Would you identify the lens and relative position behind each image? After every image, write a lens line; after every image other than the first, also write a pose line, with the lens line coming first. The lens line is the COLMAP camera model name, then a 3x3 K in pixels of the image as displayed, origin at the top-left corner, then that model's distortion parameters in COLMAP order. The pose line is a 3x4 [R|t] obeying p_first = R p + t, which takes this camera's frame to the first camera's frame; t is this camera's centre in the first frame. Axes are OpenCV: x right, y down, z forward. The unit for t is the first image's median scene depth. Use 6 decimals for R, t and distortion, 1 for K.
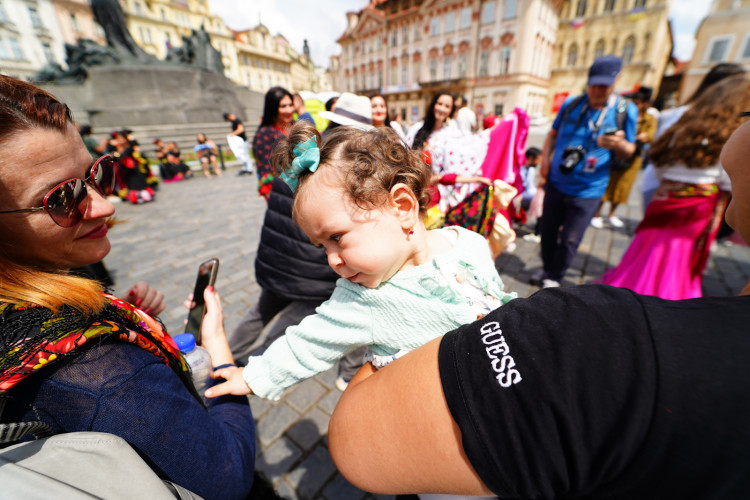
lens RADIAL K [[305.5, 0, 375.0], [0, 305.5, 250.0], [0, 0, 1]] dist [-0.029269, 0.004963]
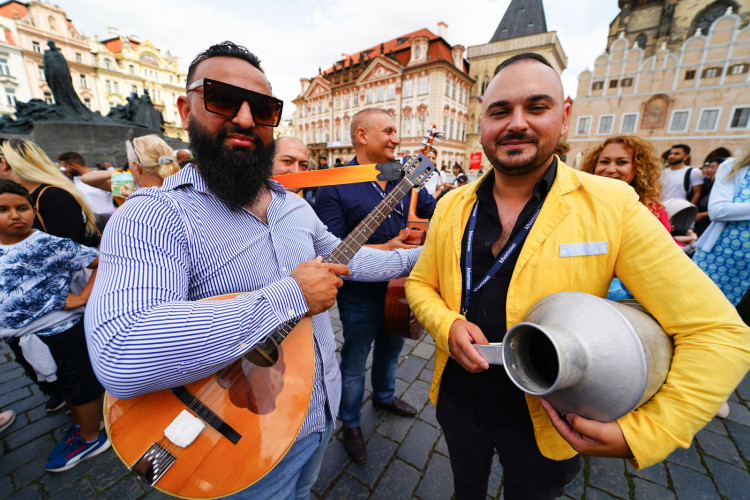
lens RADIAL K [[305.5, 0, 375.0], [0, 305.5, 250.0], [0, 0, 1]] dist [-0.029269, 0.004963]
pose [[0.995670, 0.014721, 0.091782, 0.122962], [-0.001164, 0.989278, -0.146043, 0.036353], [-0.092948, 0.145304, 0.985011, -0.097658]]
